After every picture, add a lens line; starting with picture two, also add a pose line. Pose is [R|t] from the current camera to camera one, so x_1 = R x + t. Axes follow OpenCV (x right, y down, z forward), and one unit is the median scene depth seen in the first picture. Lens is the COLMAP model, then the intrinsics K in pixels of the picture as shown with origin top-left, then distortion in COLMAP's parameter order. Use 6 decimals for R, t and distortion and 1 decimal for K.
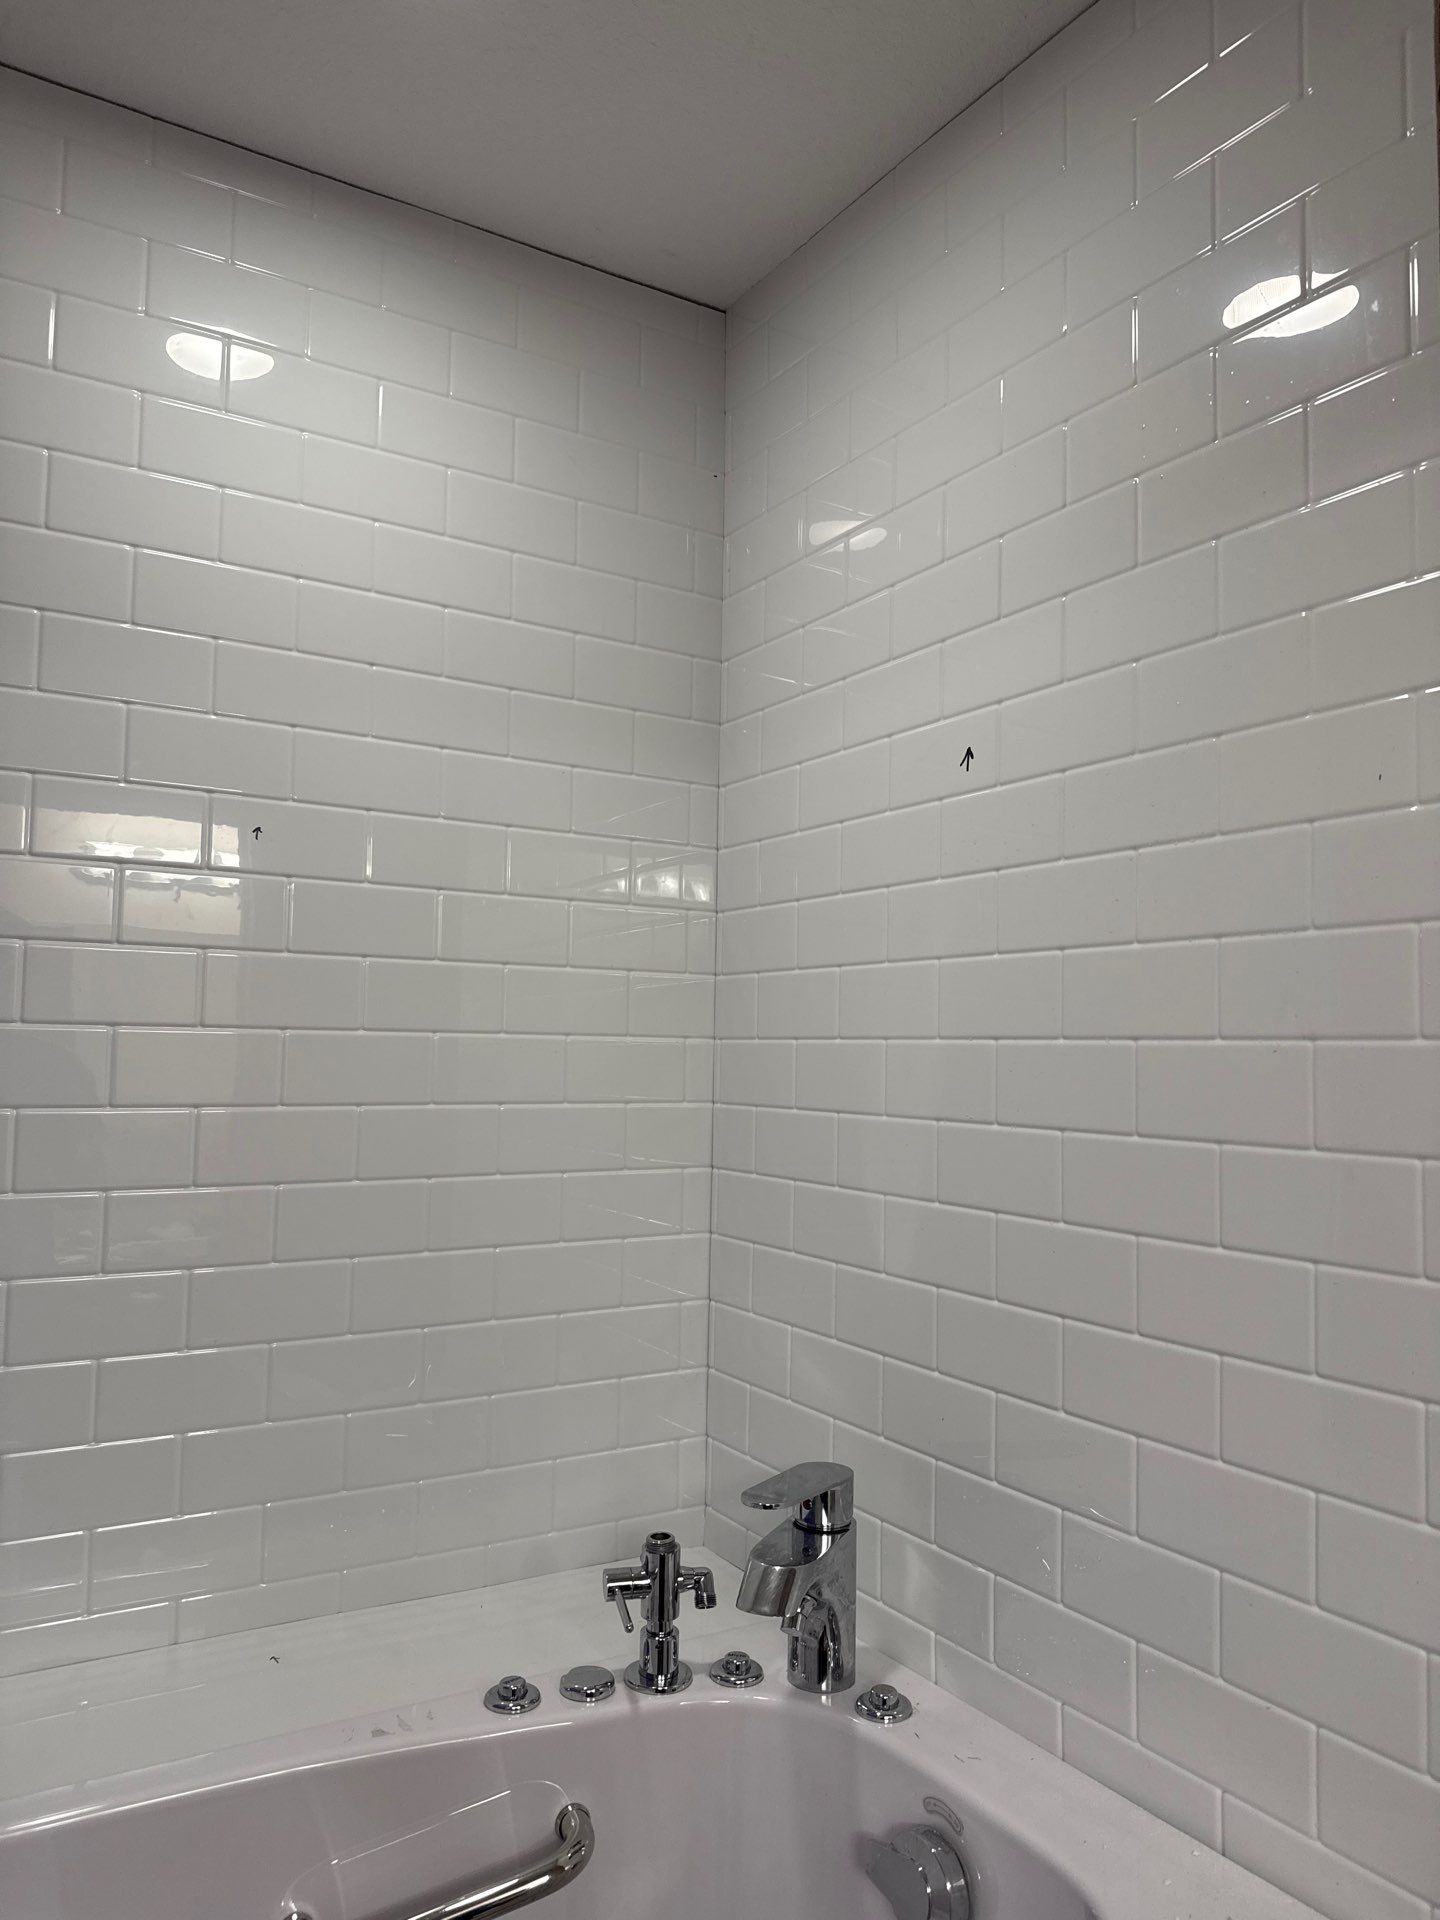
lens RADIAL K [[1358.9, 0, 714.7], [0, 1358.9, 949.1], [0, 0, 1]] dist [0.000529, -0.007246]
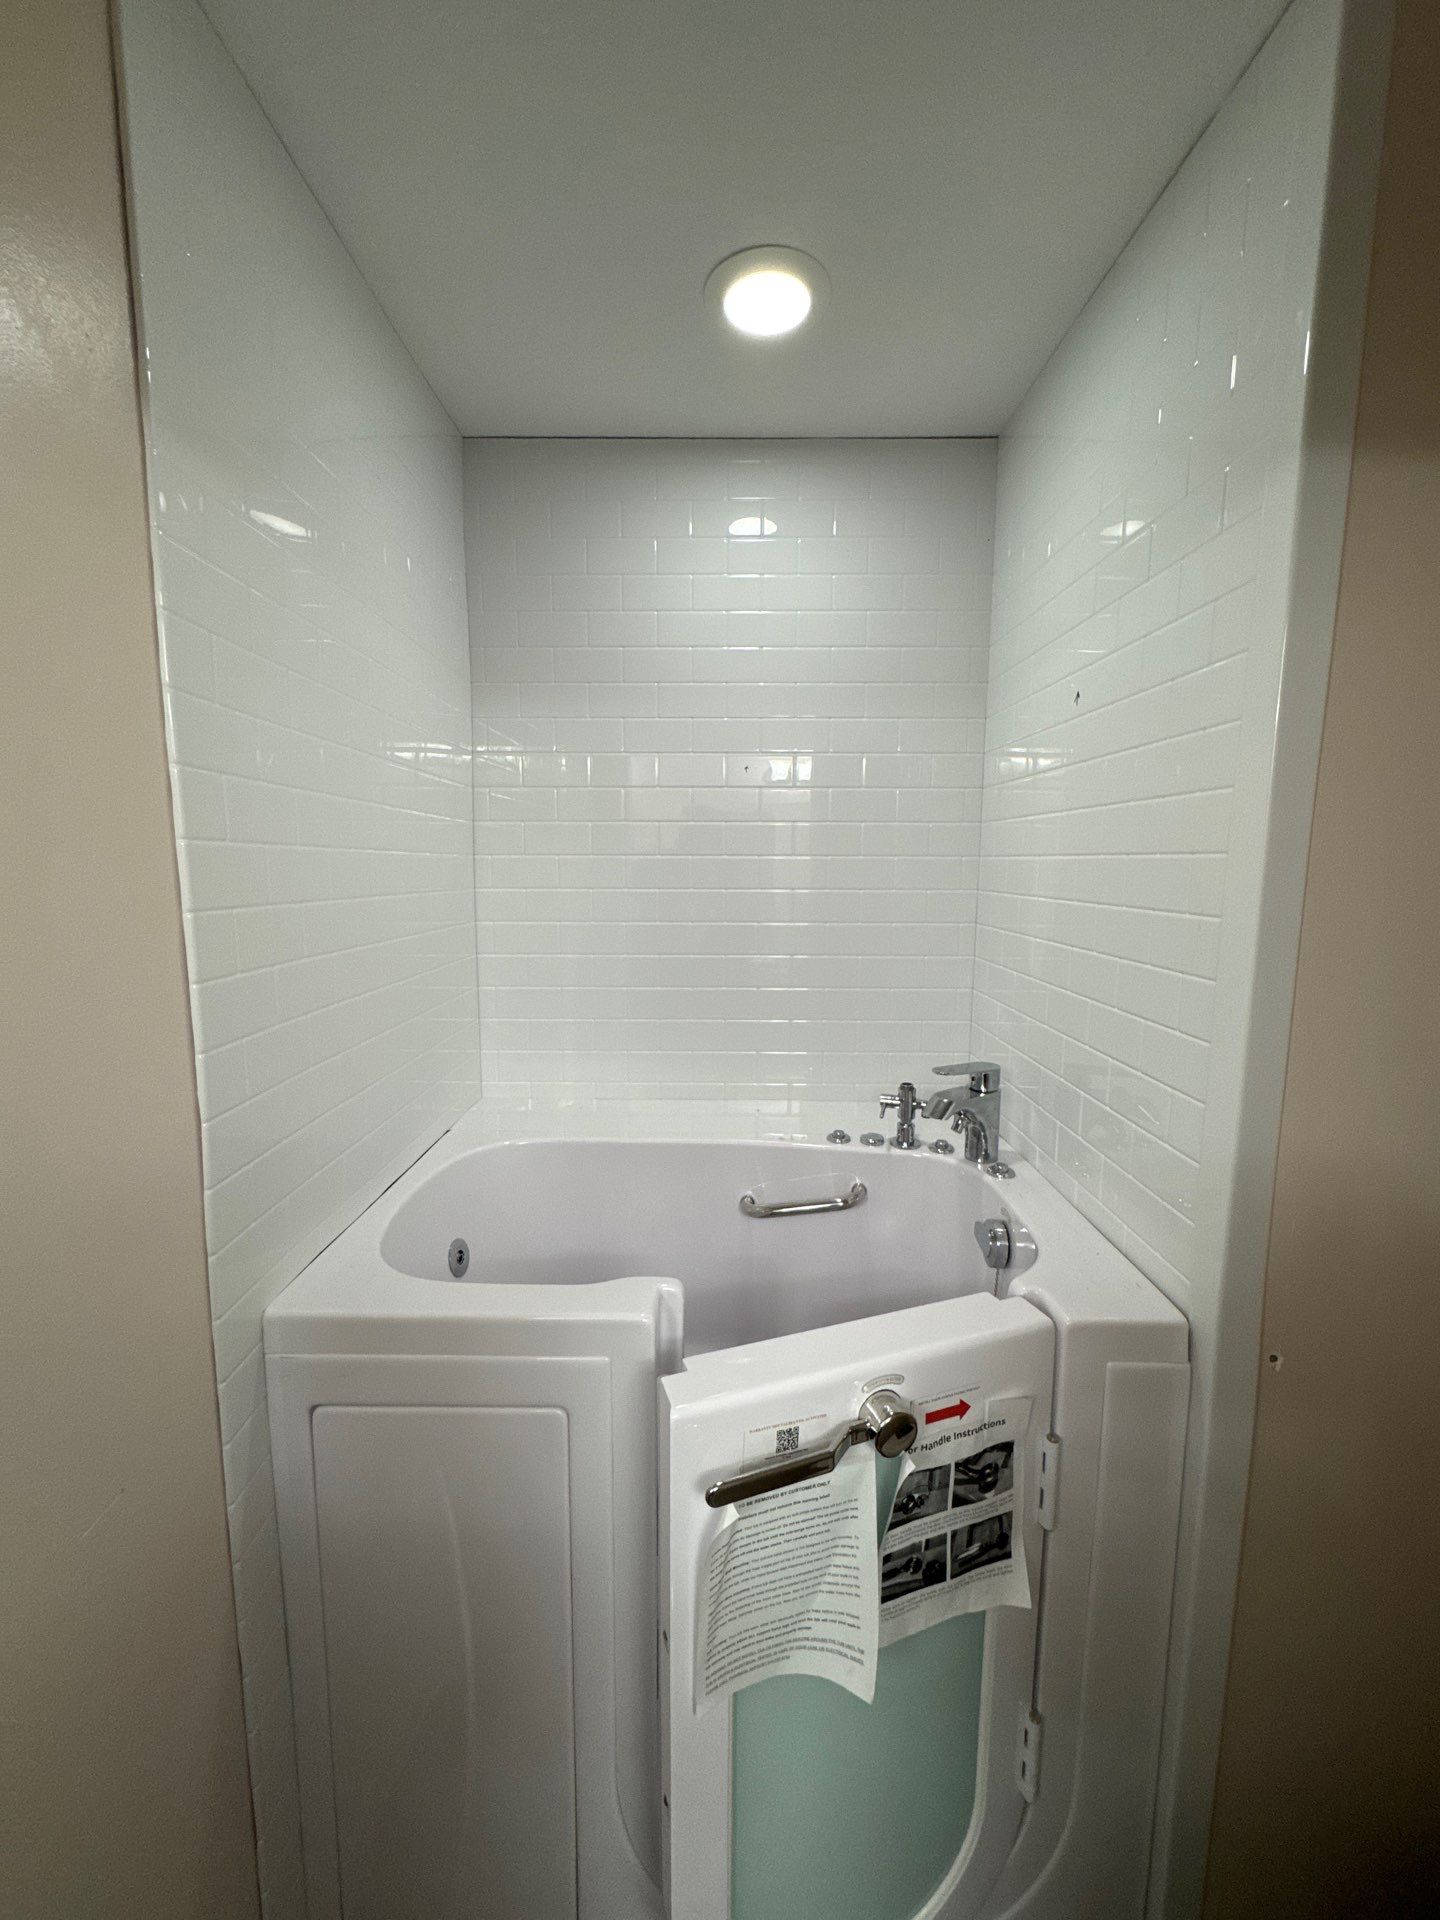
lens RADIAL K [[761.3, 0, 721.1], [0, 761.3, 957.1], [0, 0, 1]] dist [-0.008094, 0.001220]
pose [[0.848325, 0.052117, -0.526905, 0.350689], [0.050732, 0.982565, 0.178866, -0.008173], [0.527041, -0.178467, 0.830890, -0.154484]]
